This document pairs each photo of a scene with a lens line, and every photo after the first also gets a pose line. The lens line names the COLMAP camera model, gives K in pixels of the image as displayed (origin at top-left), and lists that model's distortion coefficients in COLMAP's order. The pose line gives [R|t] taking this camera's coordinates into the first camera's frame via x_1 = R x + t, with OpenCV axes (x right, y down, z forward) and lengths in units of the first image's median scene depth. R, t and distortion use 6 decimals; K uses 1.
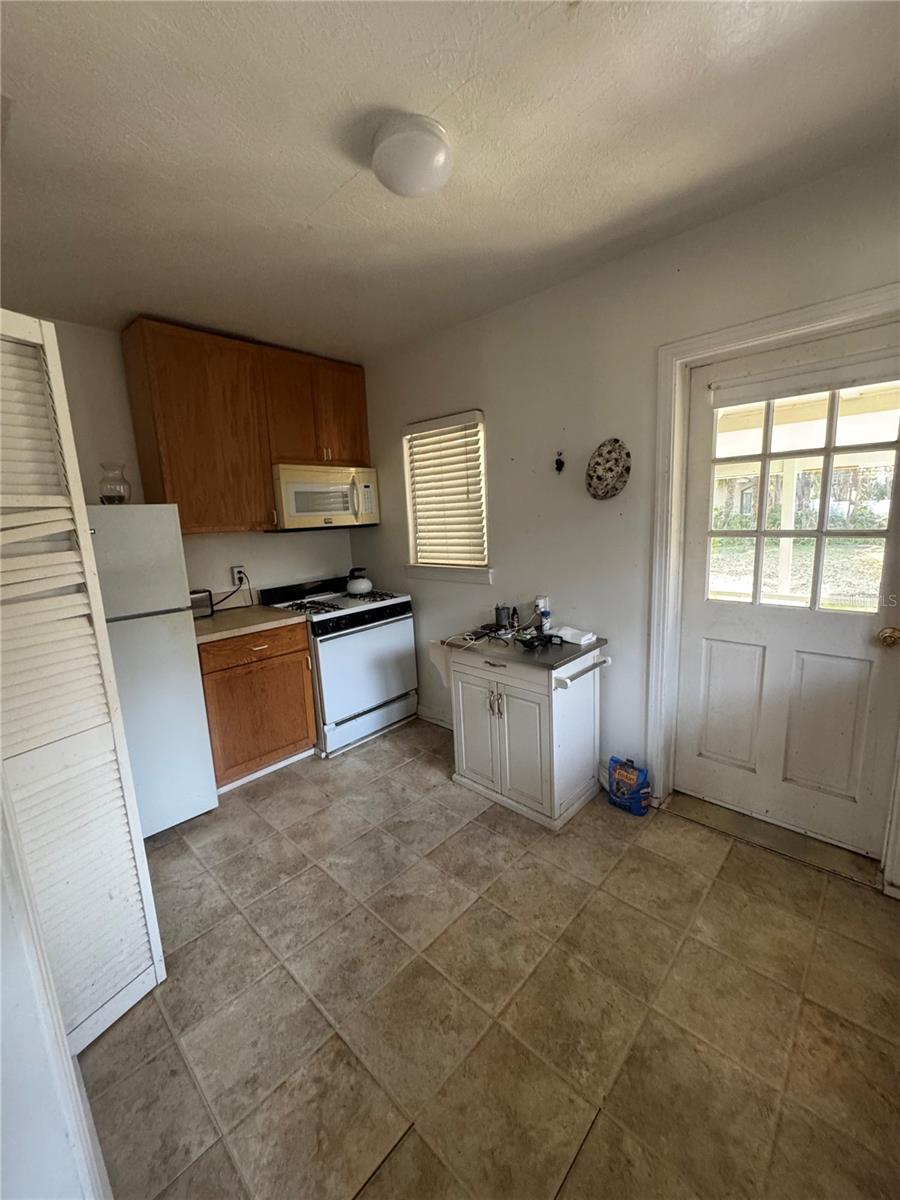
lens RADIAL K [[477.0, 0, 450.0], [0, 477.0, 600.0], [0, 0, 1]] dist [-0.001148, -0.000073]
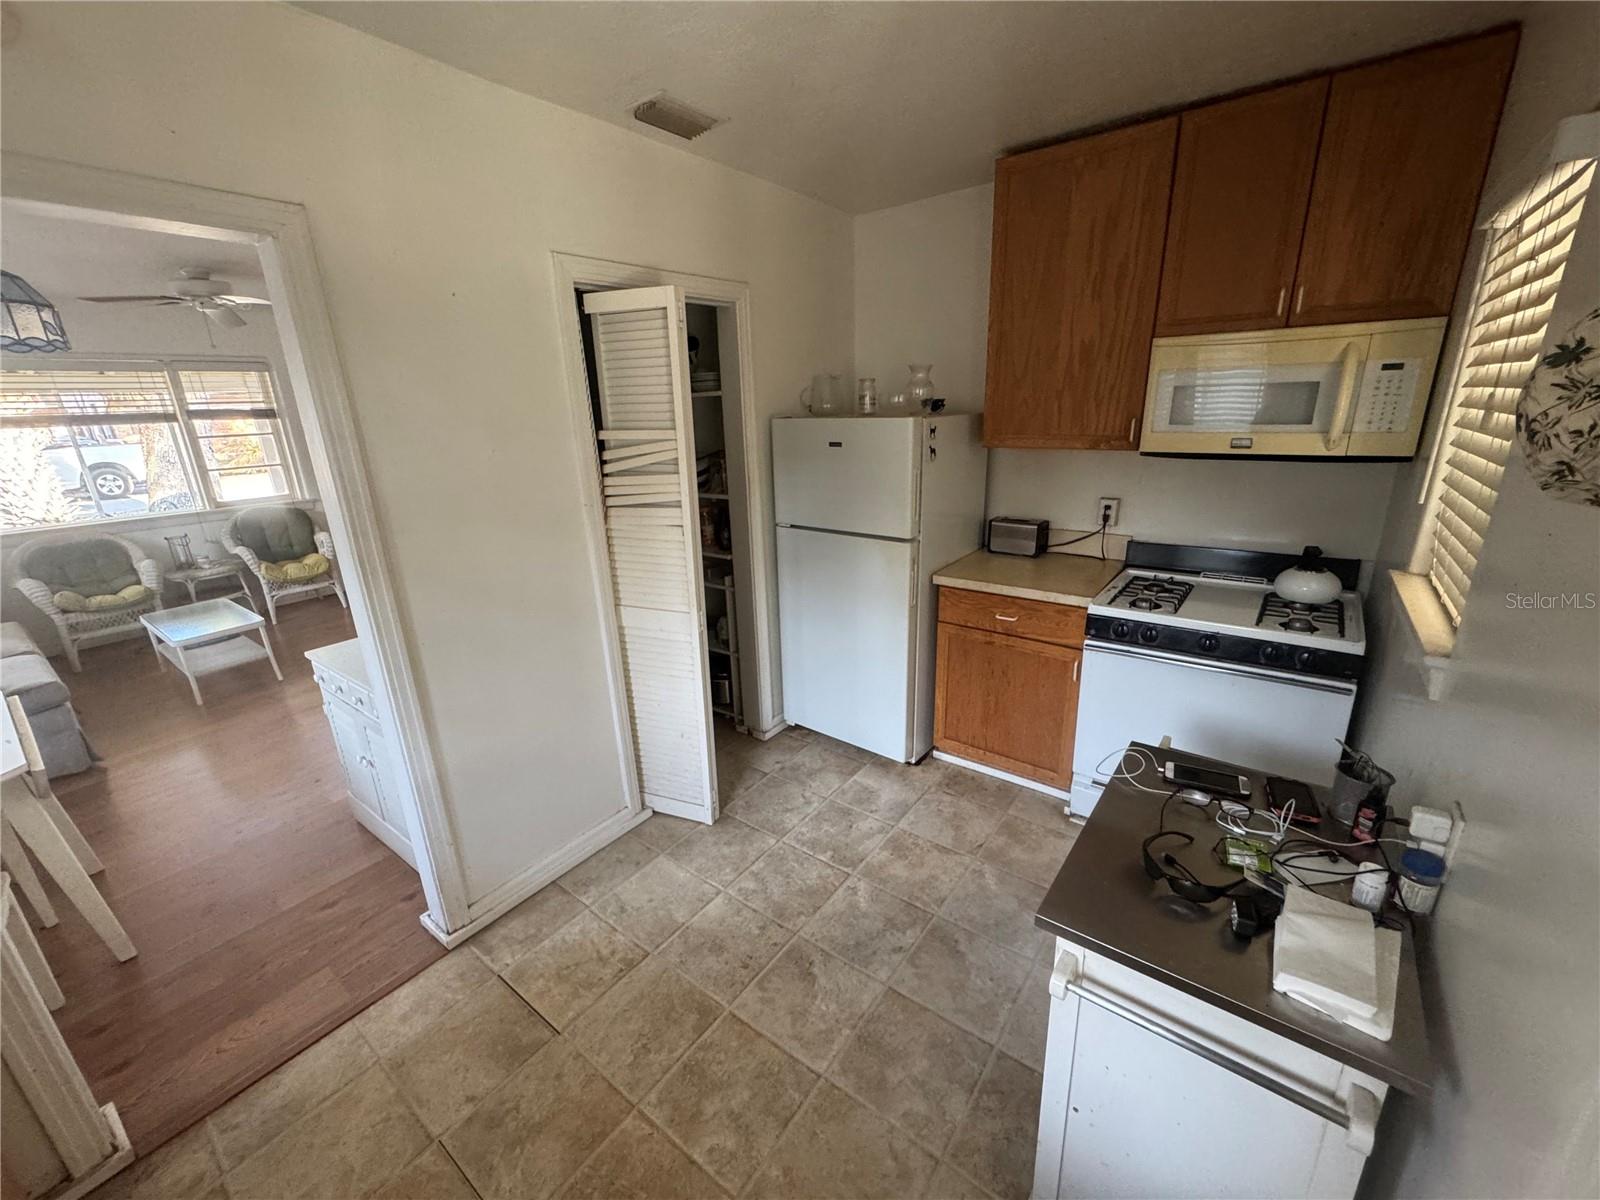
lens RADIAL K [[638.2, 0, 798.3], [0, 638.2, 600.5], [0, 0, 1]] dist [-0.003089, -0.000198]
pose [[0.110231, 0.338774, -0.934388, 0.598262], [-0.149639, 0.935058, 0.321364, -0.243576], [0.982577, 0.104397, 0.153766, 0.696561]]
